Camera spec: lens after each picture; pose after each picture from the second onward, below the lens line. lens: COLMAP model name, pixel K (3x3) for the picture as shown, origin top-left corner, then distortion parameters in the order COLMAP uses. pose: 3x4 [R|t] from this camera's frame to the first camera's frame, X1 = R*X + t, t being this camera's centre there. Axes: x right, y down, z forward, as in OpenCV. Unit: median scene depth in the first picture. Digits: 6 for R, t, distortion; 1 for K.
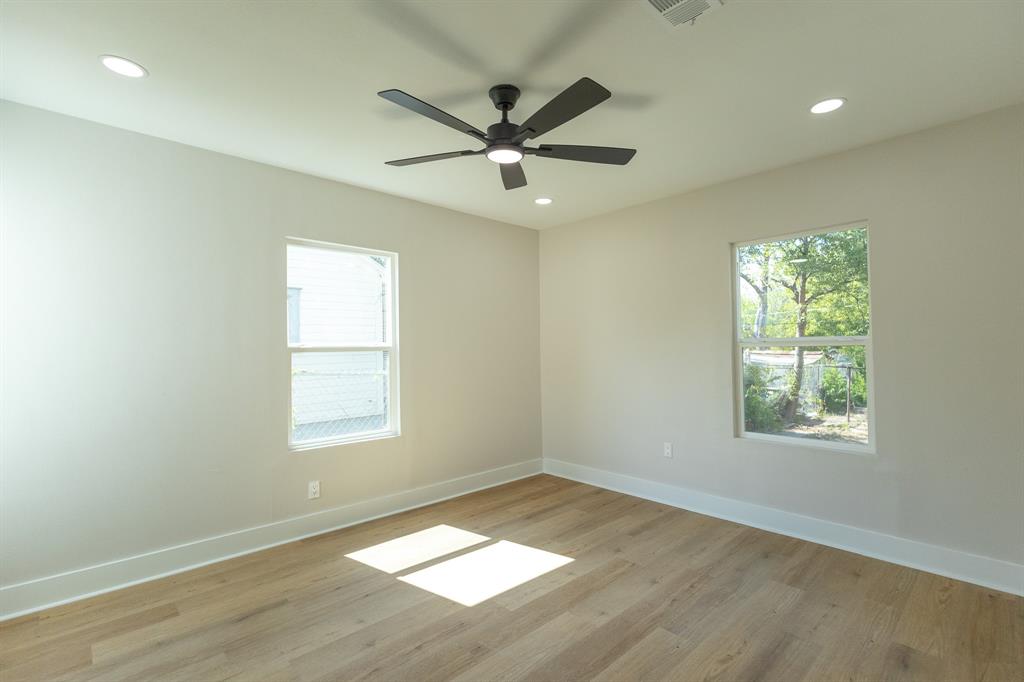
lens RADIAL K [[469.7, 0, 514.1], [0, 469.7, 339.9], [0, 0, 1]] dist [0.001634, 0.001021]
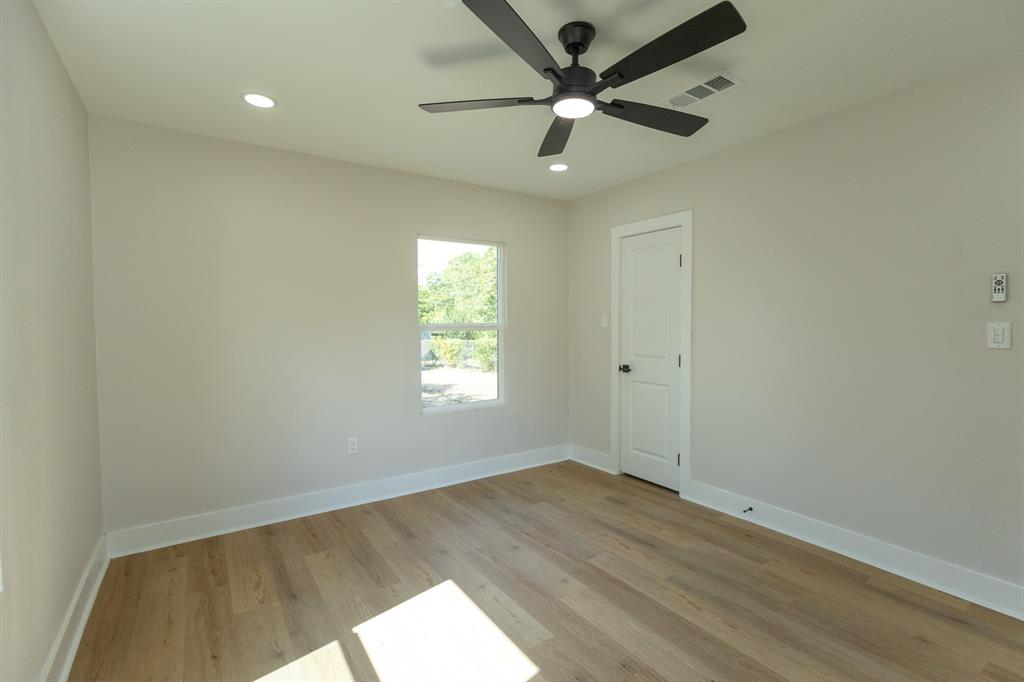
lens RADIAL K [[469.7, 0, 514.1], [0, 469.7, 339.9], [0, 0, 1]] dist [0.001634, 0.001021]
pose [[0.157291, -0.021611, 0.987316, -0.648932], [-0.011304, 0.999656, 0.023682, 0.008805], [-0.987488, -0.014886, 0.156993, 0.712650]]
